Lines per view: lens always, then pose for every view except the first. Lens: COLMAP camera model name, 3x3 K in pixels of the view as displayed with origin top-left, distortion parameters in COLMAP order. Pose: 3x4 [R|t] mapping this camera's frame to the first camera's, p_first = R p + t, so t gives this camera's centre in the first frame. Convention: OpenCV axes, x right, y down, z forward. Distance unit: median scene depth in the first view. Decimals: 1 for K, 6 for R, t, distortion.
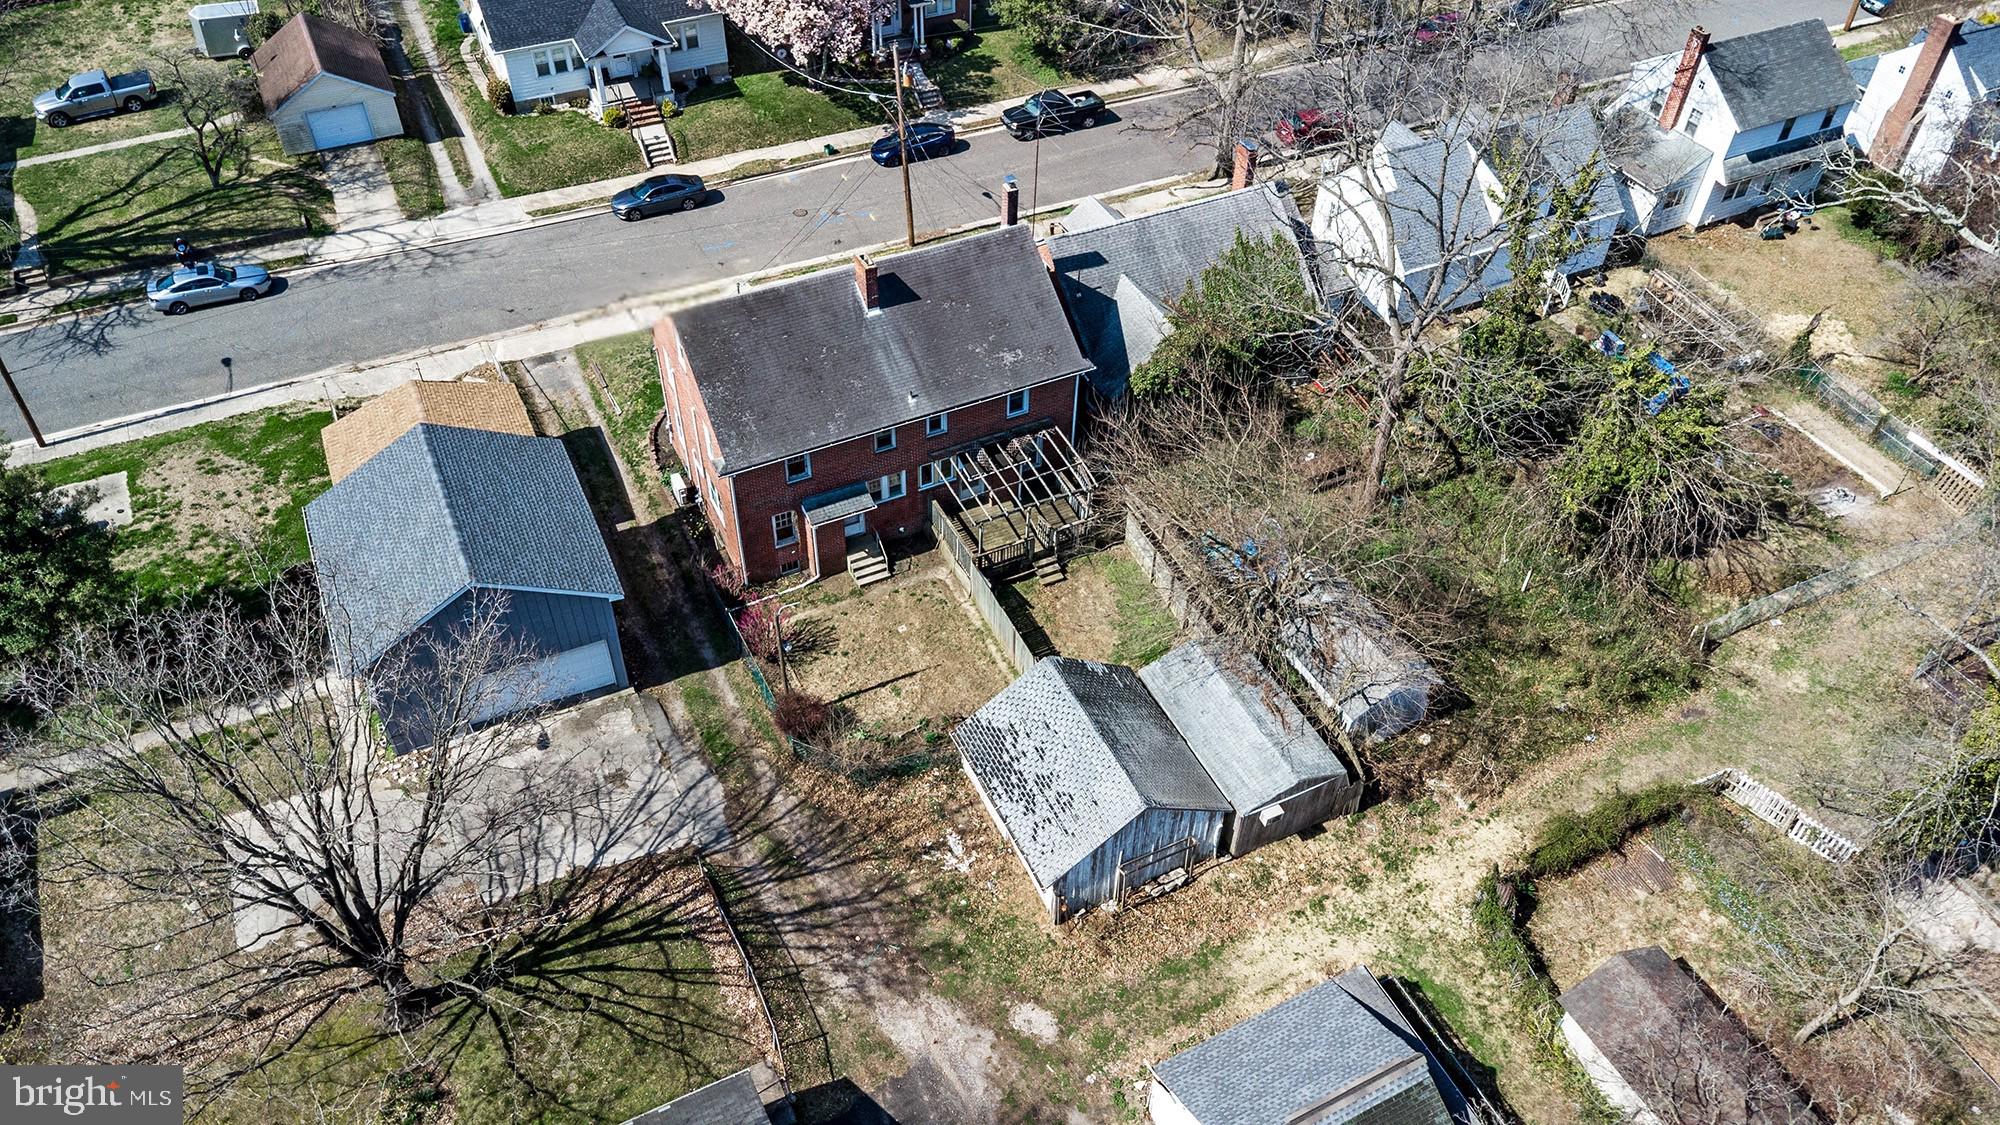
lens RADIAL K [[1446.6, 0, 998.0], [0, 1446.6, 554.5], [0, 0, 1]] dist [0.060781, -0.079482]
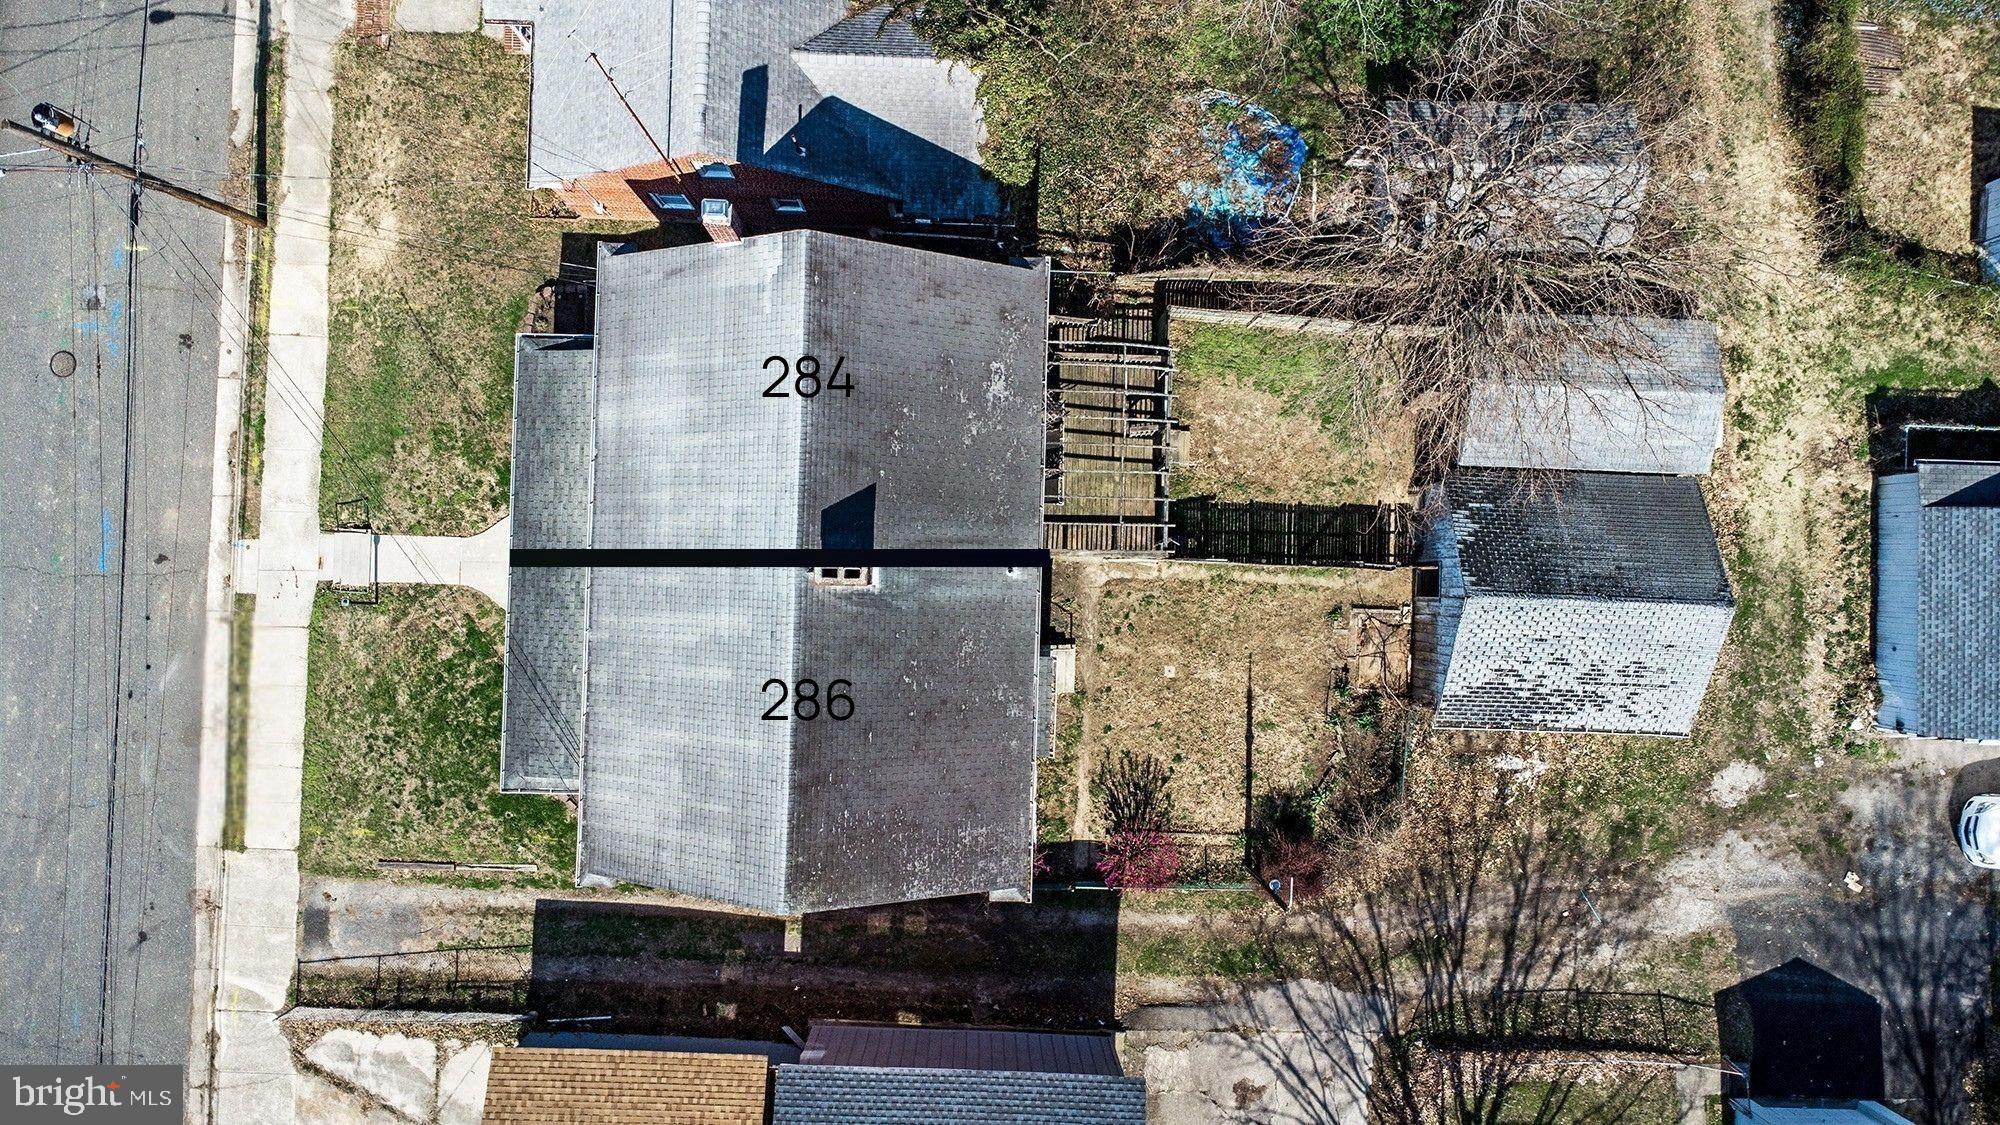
lens RADIAL K [[1446.6, 0, 998.0], [0, 1446.6, 554.5], [0, 0, 1]] dist [0.060781, -0.079482]
pose [[0.469968, -0.882663, 0.006091, -0.067881], [0.609911, 0.329716, 0.720622, -0.638739], [-0.638074, -0.334954, 0.693302, 0.645358]]
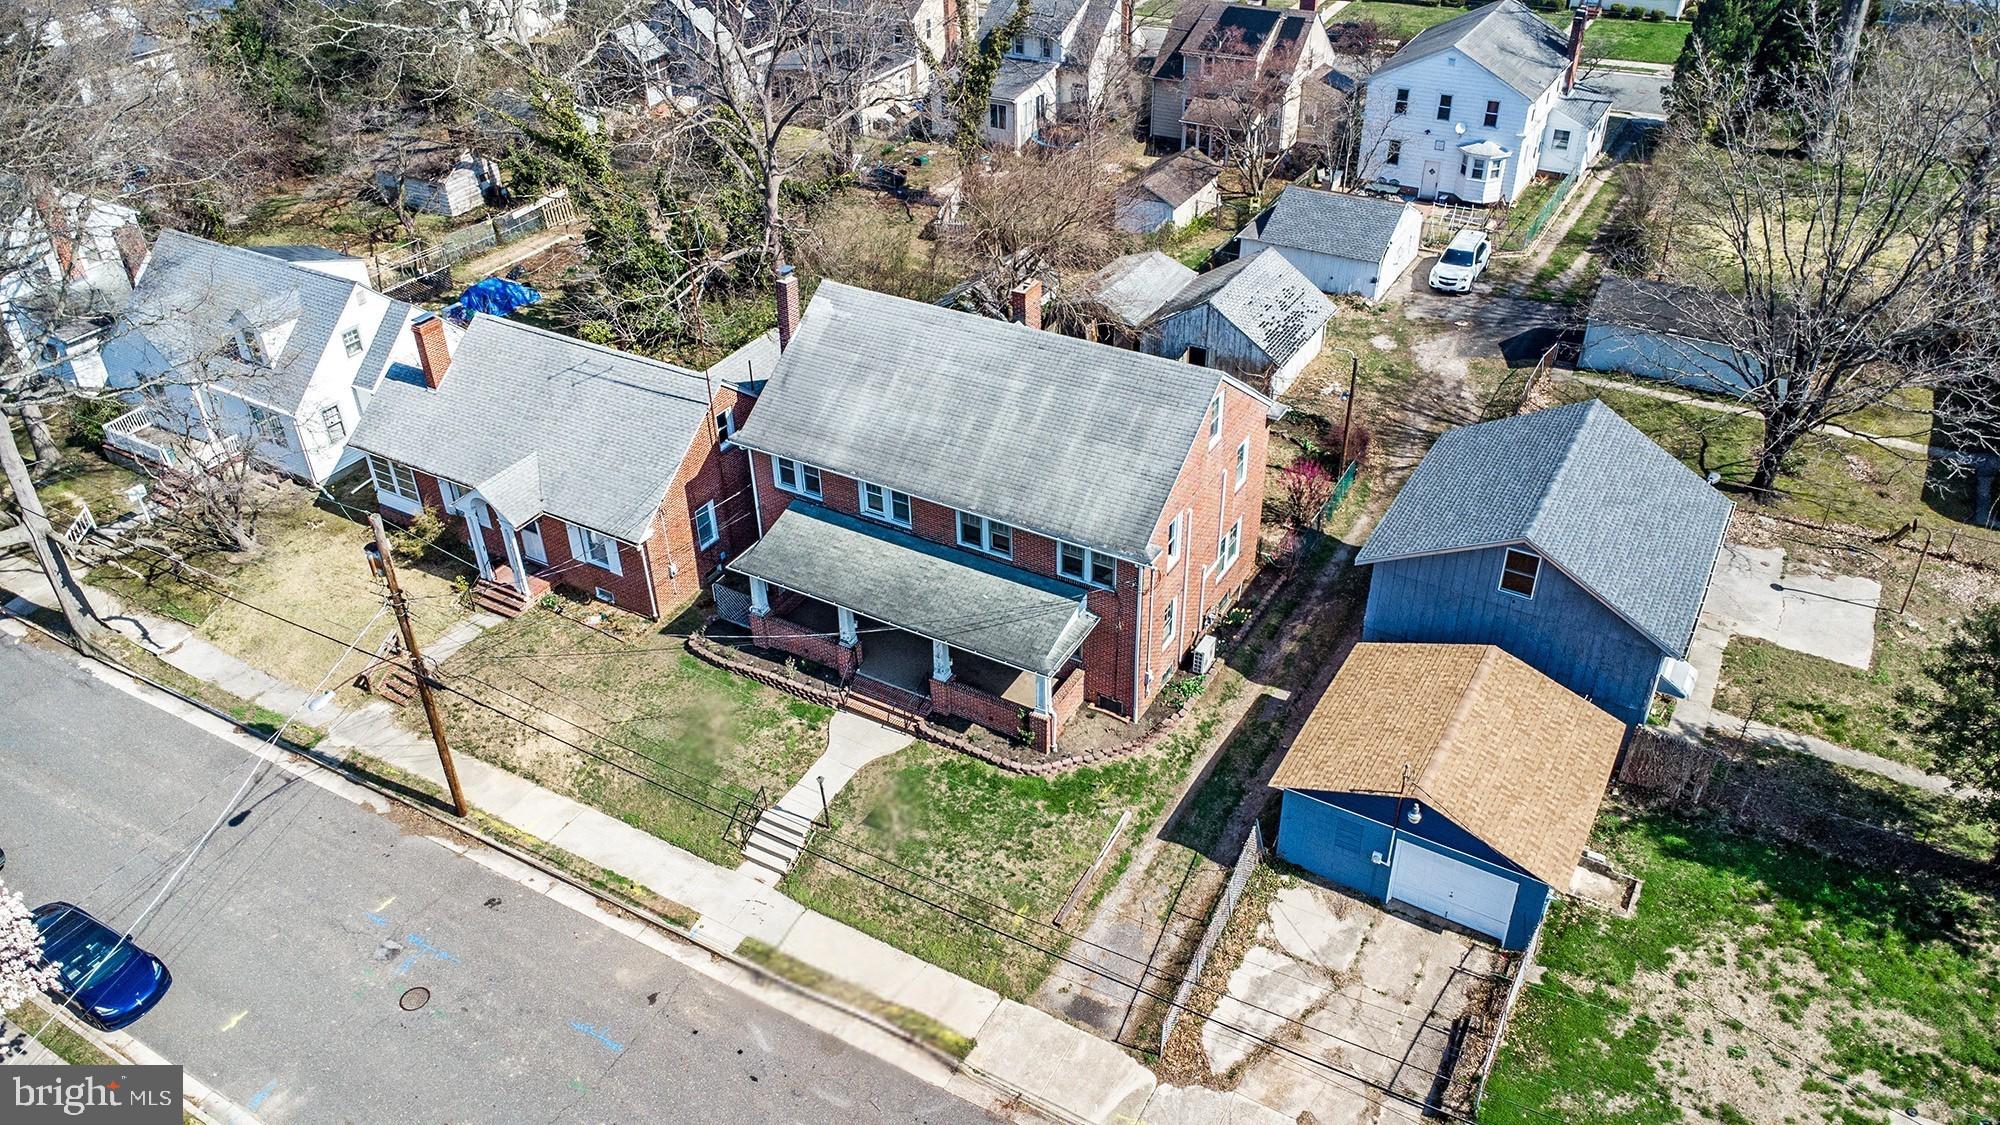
lens RADIAL K [[1446.6, 0, 998.0], [0, 1446.6, 554.5], [0, 0, 1]] dist [0.060781, -0.079482]
pose [[-0.552611, -0.471335, 0.687360, -0.834312], [0.588403, 0.363451, 0.722278, -0.865025], [-0.590257, 0.803584, 0.076488, 1.198677]]
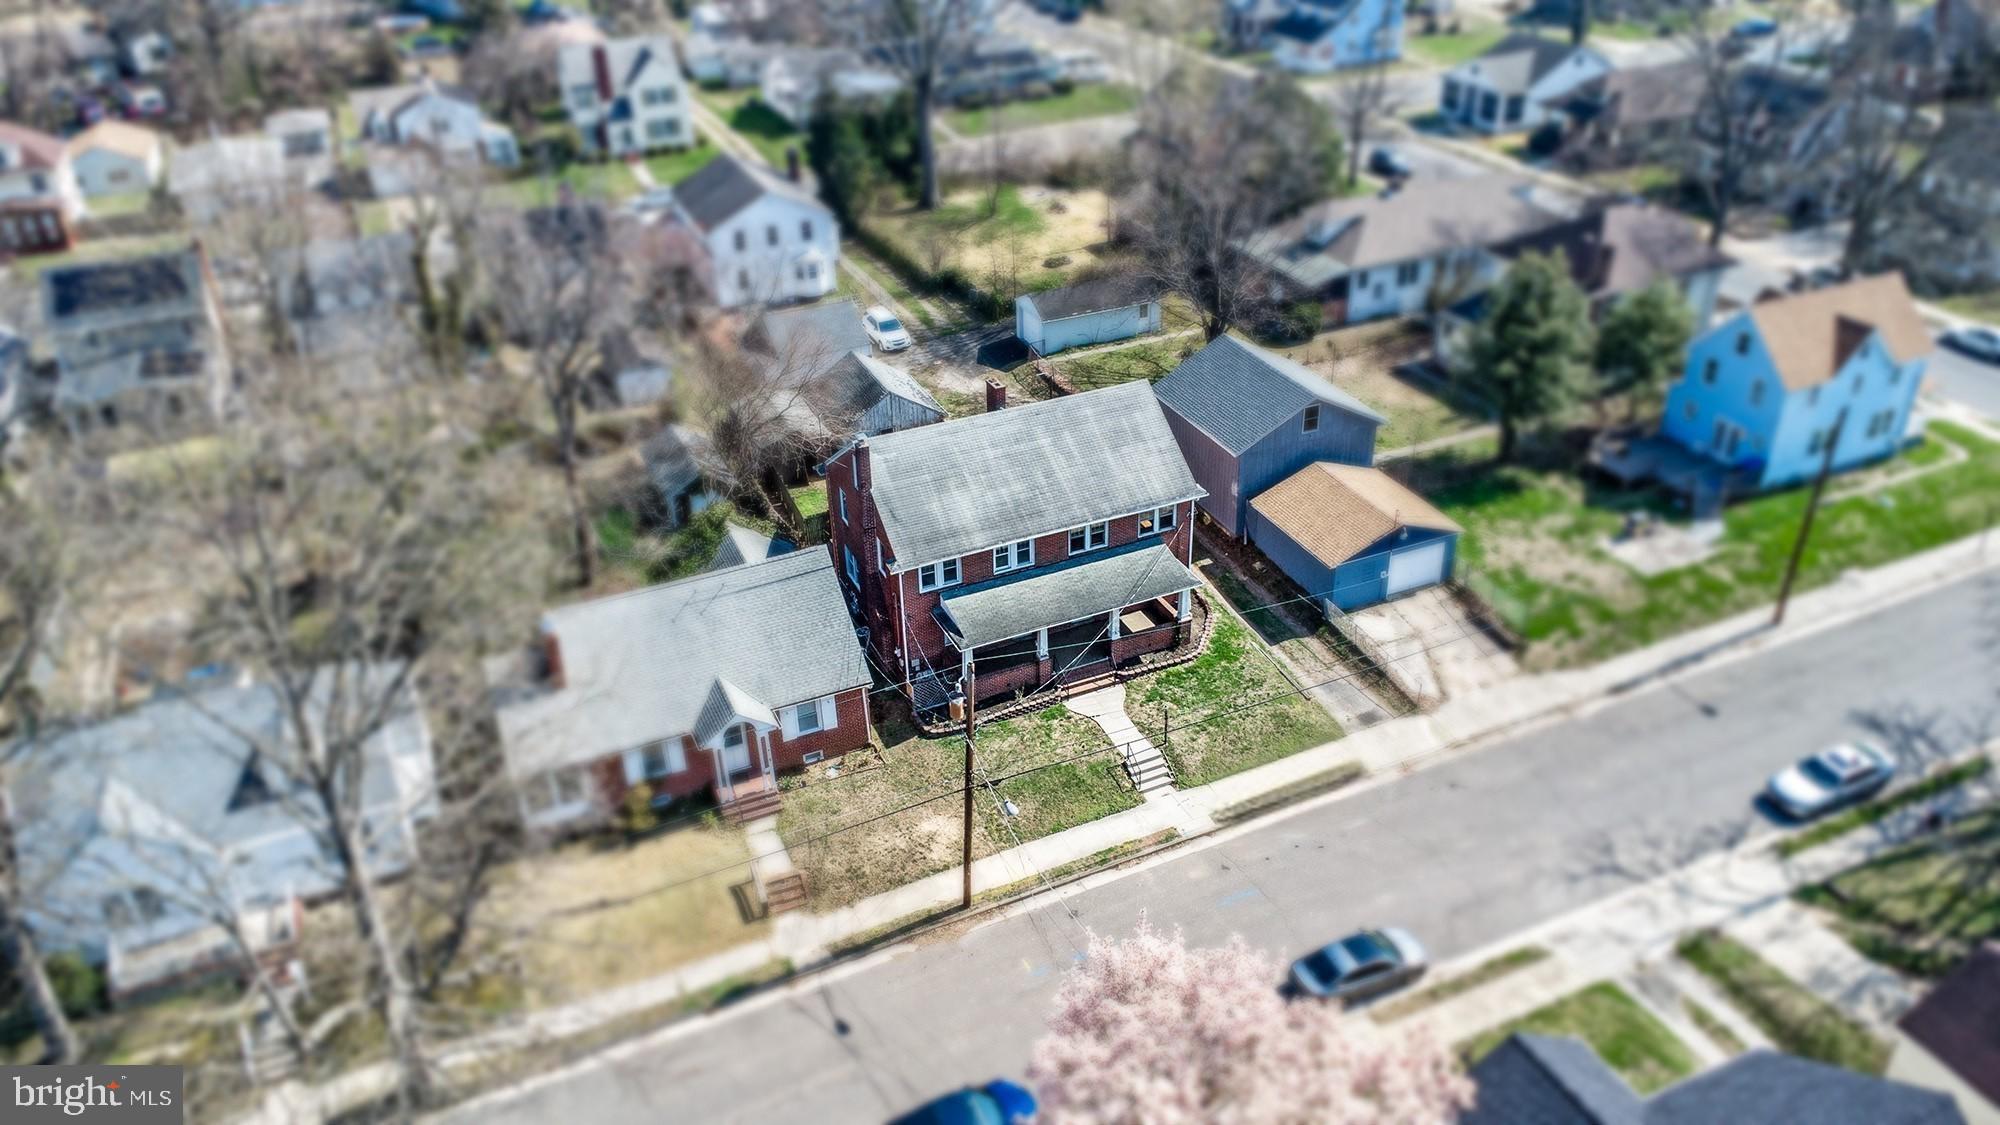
lens RADIAL K [[1446.6, 0, 998.0], [0, 1446.6, 554.5], [0, 0, 1]] dist [0.060781, -0.079482]
pose [[-0.999111, -0.010769, 0.040757, -0.162427], [0.036571, 0.259444, 0.965065, -1.501118], [-0.020967, 0.965698, -0.258820, 1.626998]]
